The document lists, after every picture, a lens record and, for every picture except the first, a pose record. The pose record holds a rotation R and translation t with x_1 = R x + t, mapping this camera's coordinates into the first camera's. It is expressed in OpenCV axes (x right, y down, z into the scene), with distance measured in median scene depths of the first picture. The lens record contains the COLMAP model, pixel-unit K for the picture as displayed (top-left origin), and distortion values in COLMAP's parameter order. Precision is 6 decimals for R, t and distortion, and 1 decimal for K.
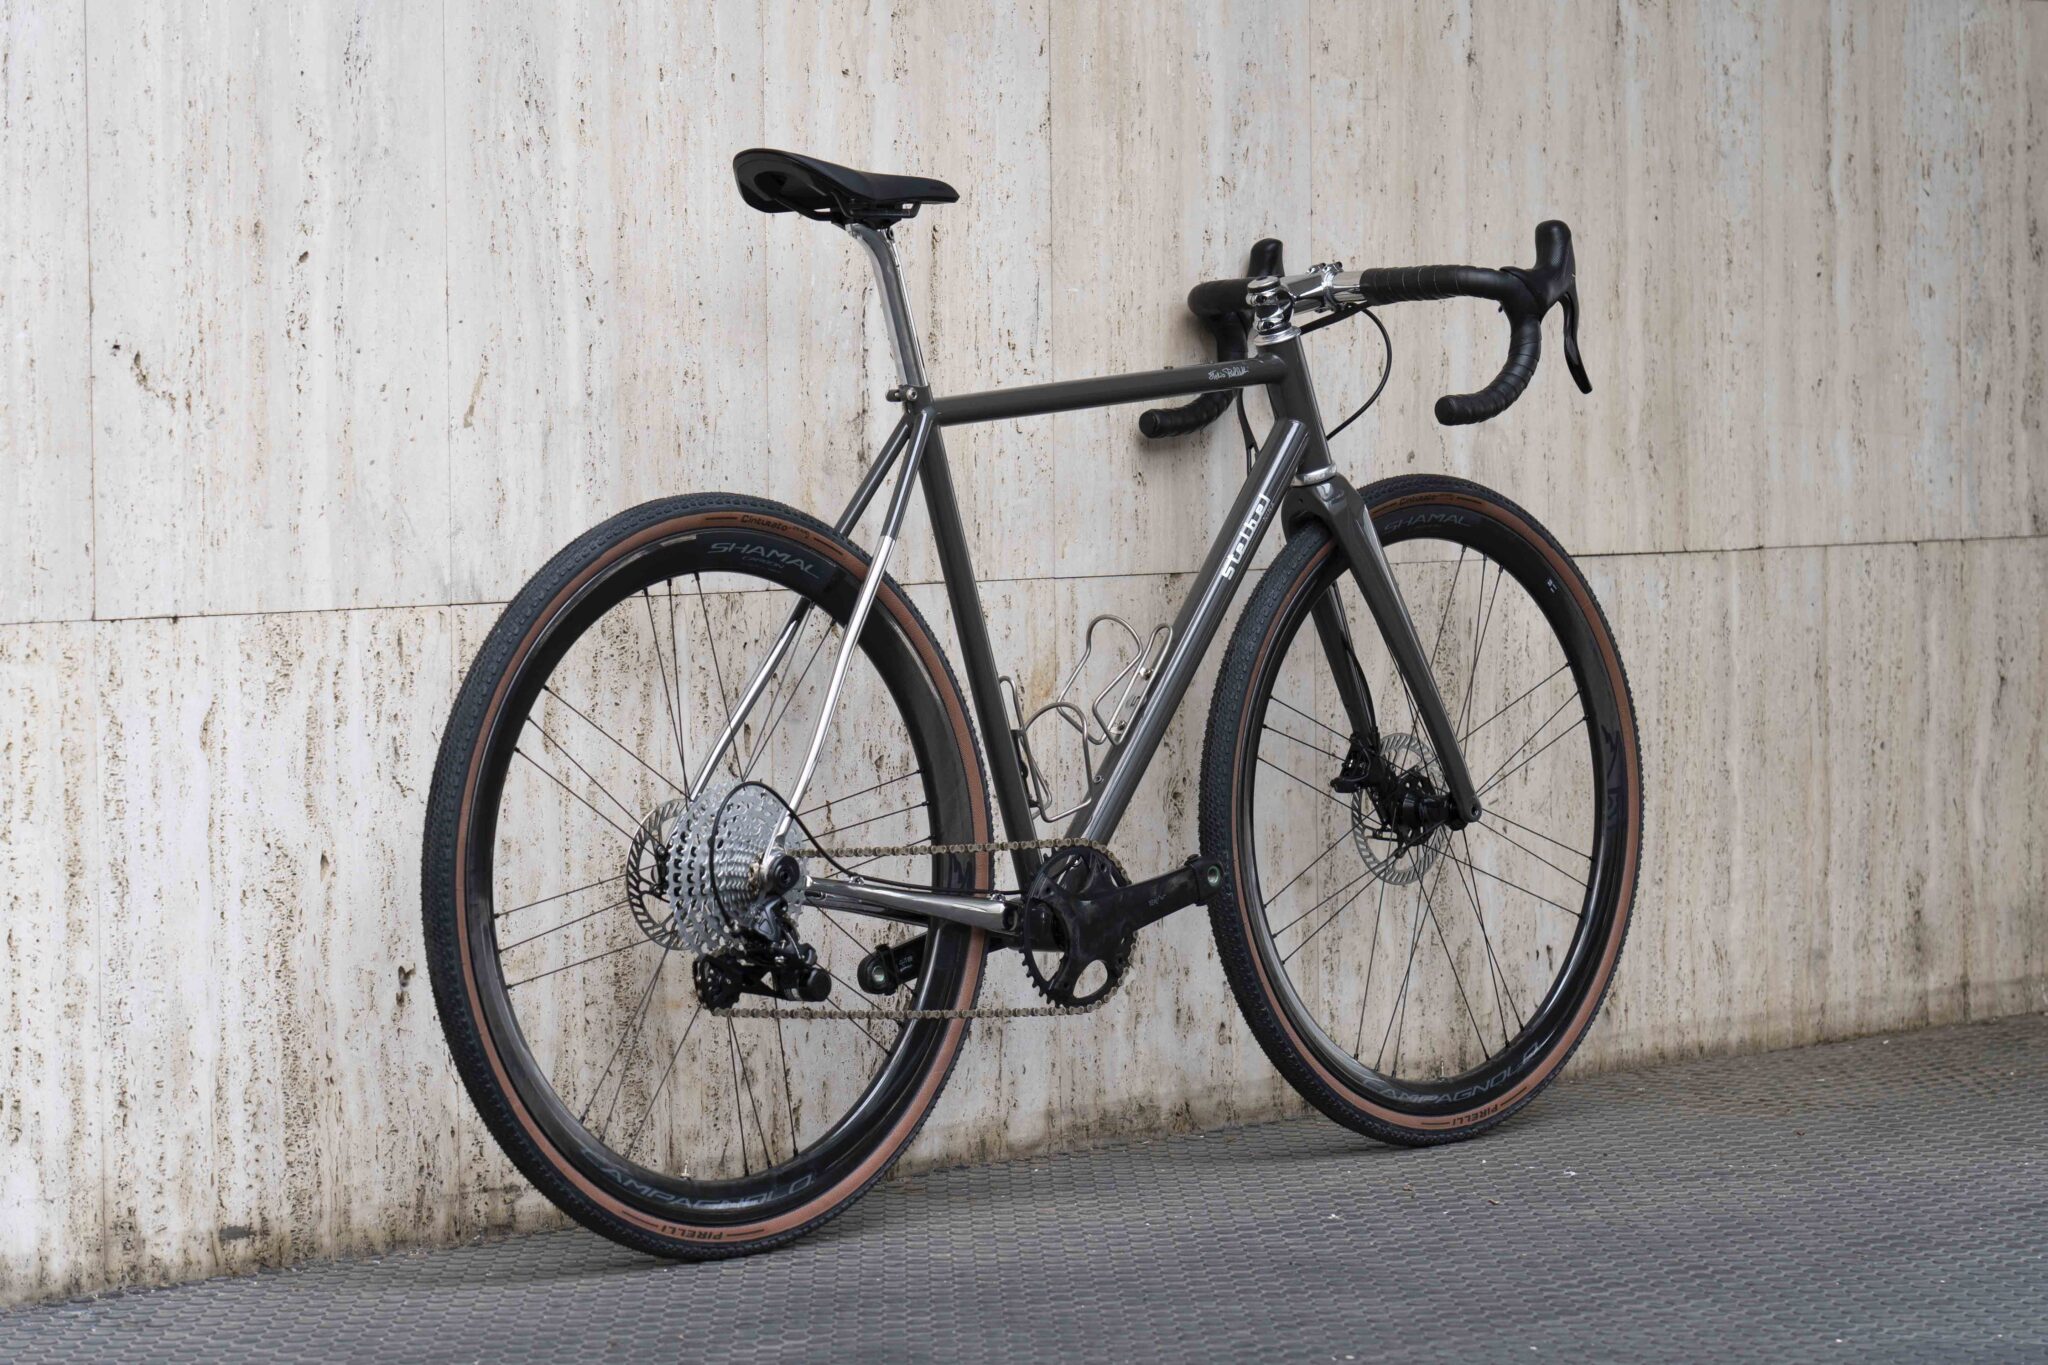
lens RADIAL K [[5597.2, 0, 1023.8], [0, 5597.2, 623.1], [0, 0, 1]] dist [0.015195, 0.204825]
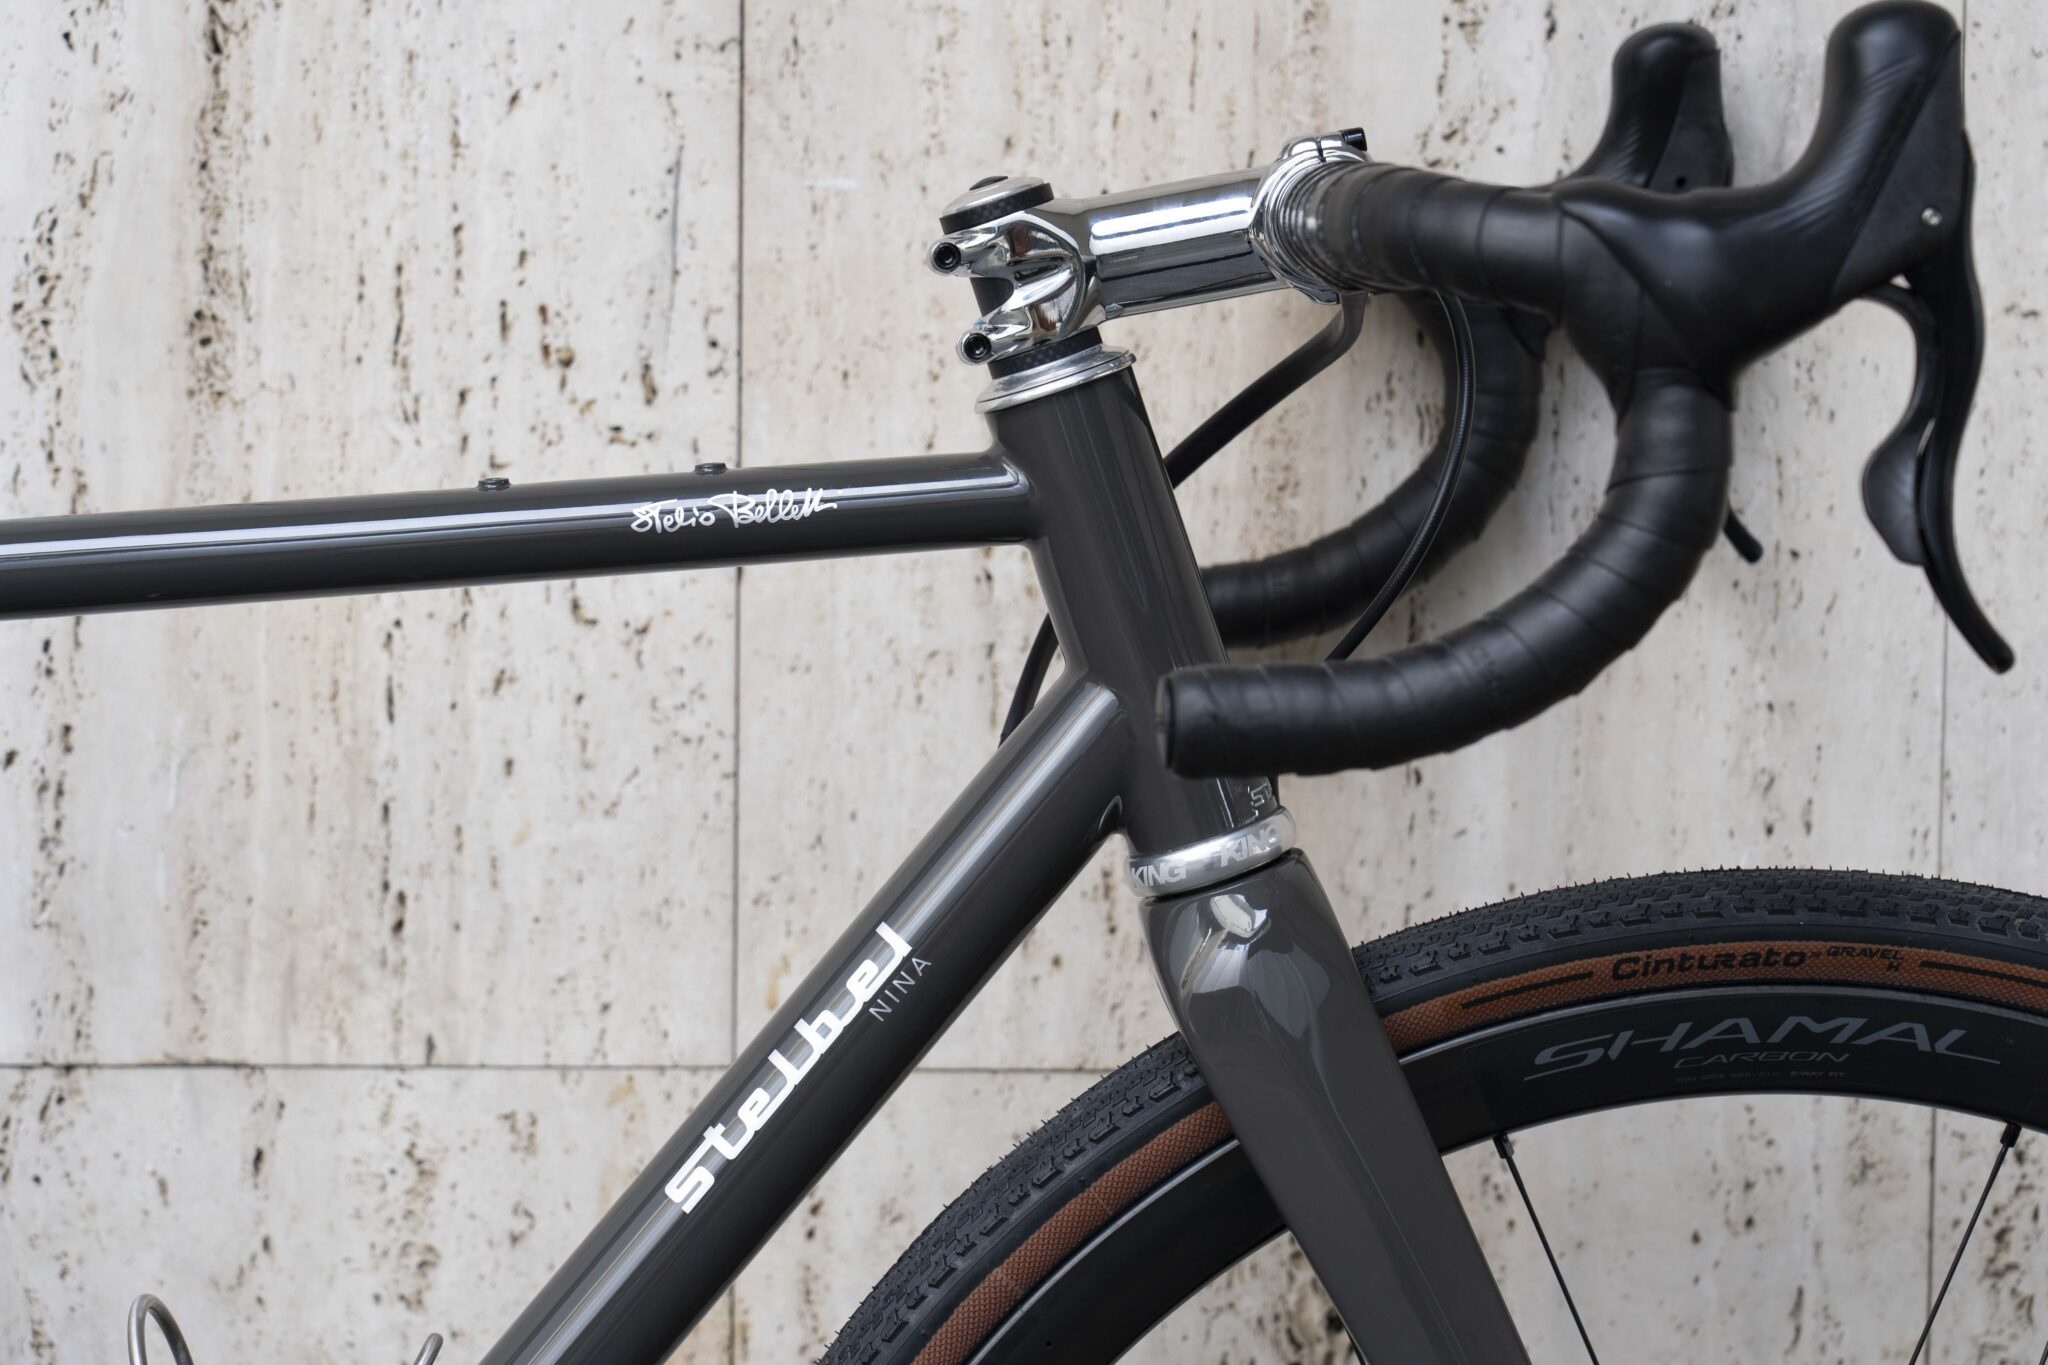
lens RADIAL K [[6120.7, 0, 1078.0], [0, 6120.7, 656.4], [0, 0, 1]] dist [0.042695, 0.457749]
pose [[0.729730, 0.092721, -0.677420, 0.282632], [-0.048631, 0.995292, 0.083843, -0.068407], [0.682004, -0.028239, 0.730803, 0.822405]]
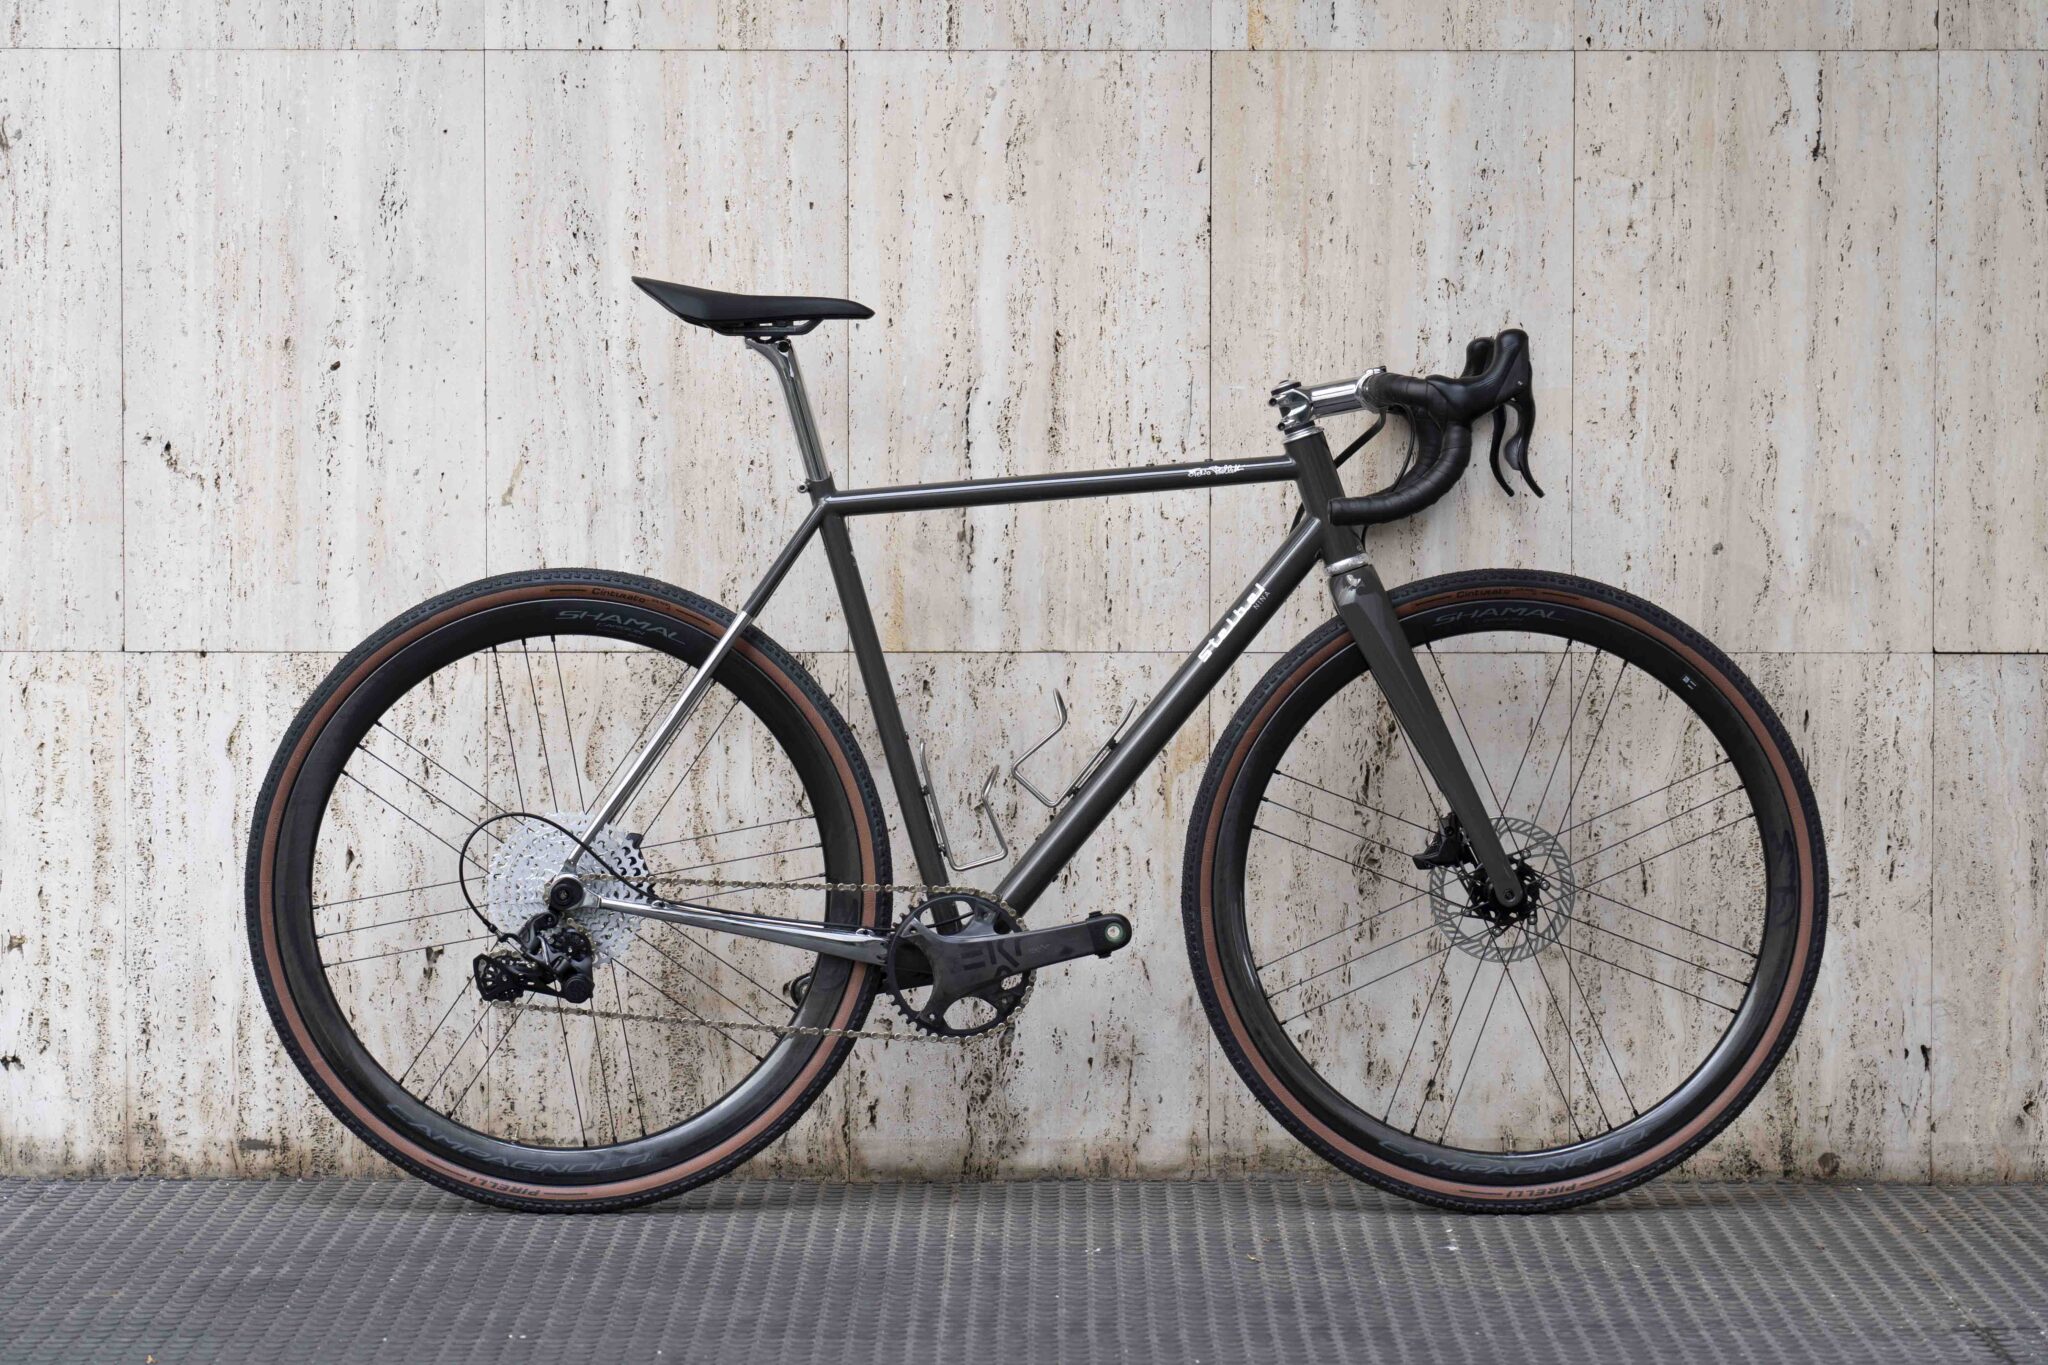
lens RADIAL K [[6120.7, 0, 1078.0], [0, 6120.7, 656.4], [0, 0, 1]] dist [0.042695, 0.457749]
pose [[0.698037, 0.047140, -0.714509, 0.913709], [-0.036813, 0.998874, 0.029937, -0.045691], [0.715115, 0.005406, 0.698986, 0.163660]]
